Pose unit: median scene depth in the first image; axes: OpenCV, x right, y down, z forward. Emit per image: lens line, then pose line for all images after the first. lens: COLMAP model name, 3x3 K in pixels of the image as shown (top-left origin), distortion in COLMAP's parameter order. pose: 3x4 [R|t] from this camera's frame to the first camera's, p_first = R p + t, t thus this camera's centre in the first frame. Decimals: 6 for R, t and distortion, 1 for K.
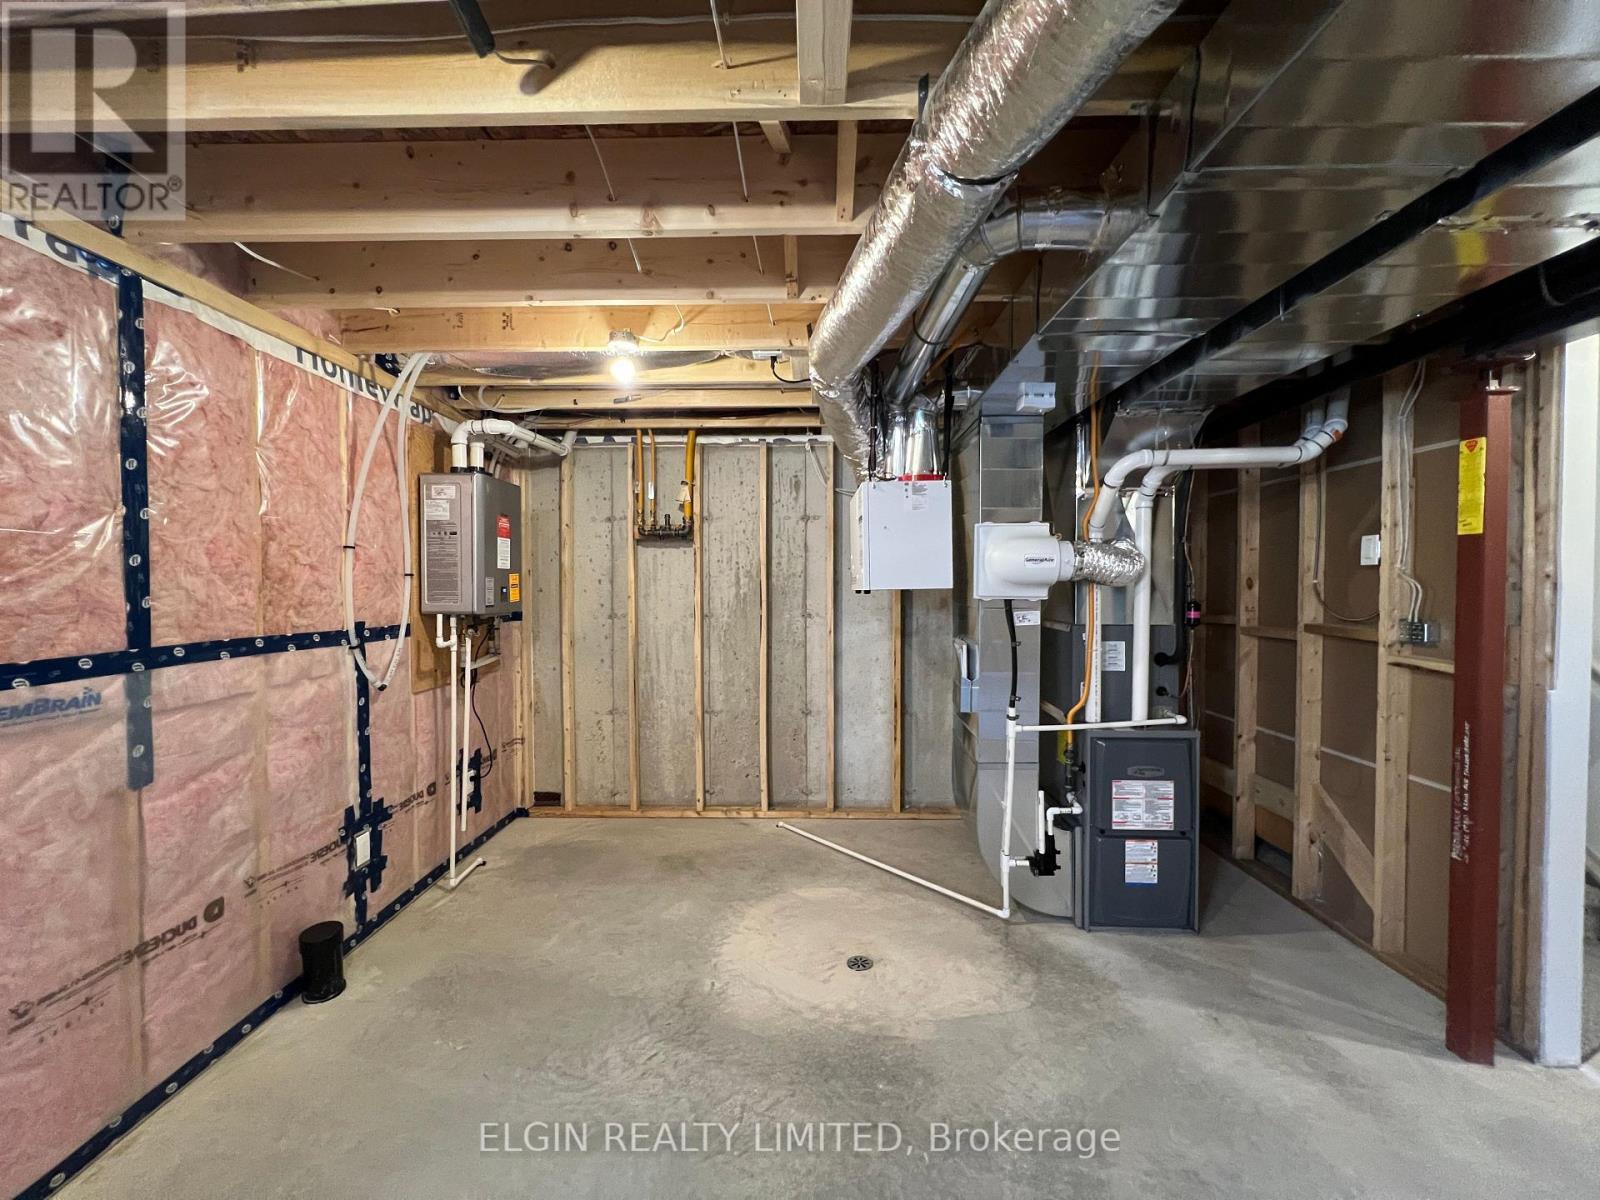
lens RADIAL K [[636.7, 0, 798.2], [0, 636.7, 596.6], [0, 0, 1]] dist [0.003125, -0.000037]
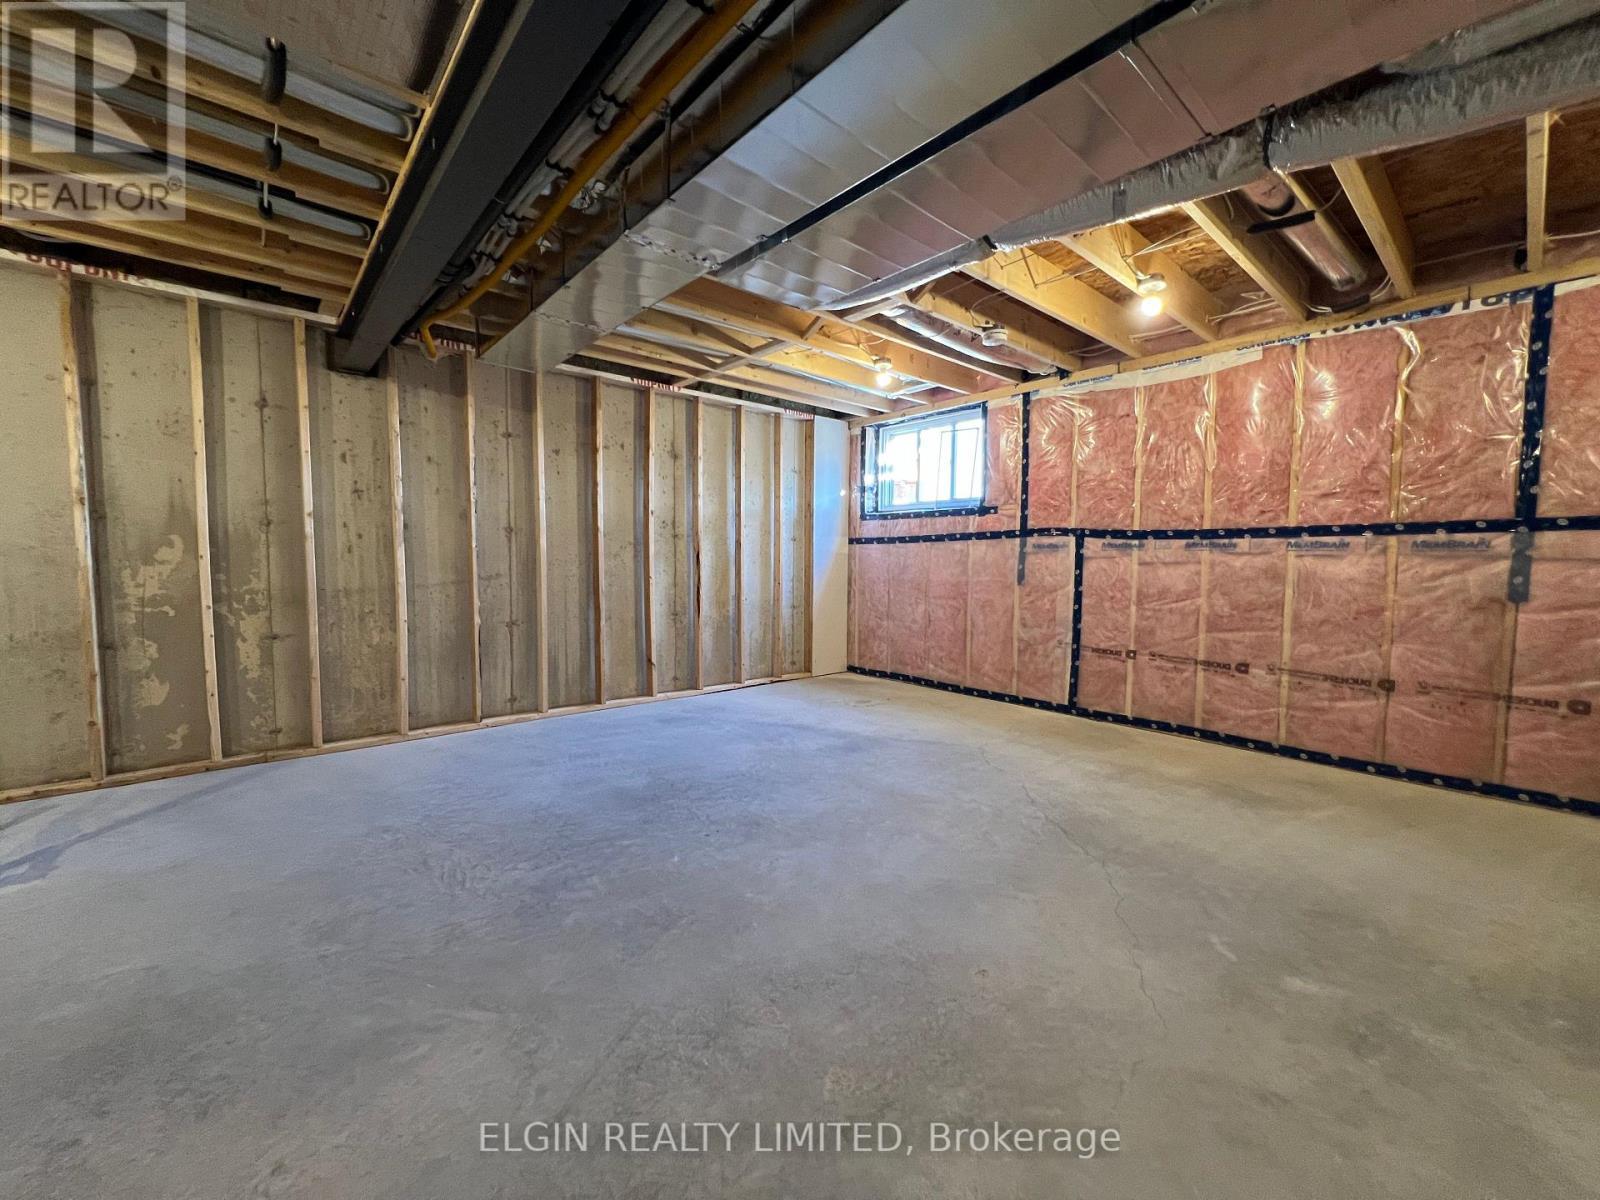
lens RADIAL K [[636.7, 0, 800.4], [0, 636.7, 597.3], [0, 0, 1]] dist [0.003125, -0.000037]
pose [[-0.739289, 0.038034, -0.672313, 1.527376], [-0.021757, 0.996533, 0.080300, 0.200468], [0.673036, 0.073992, -0.735899, 1.004492]]
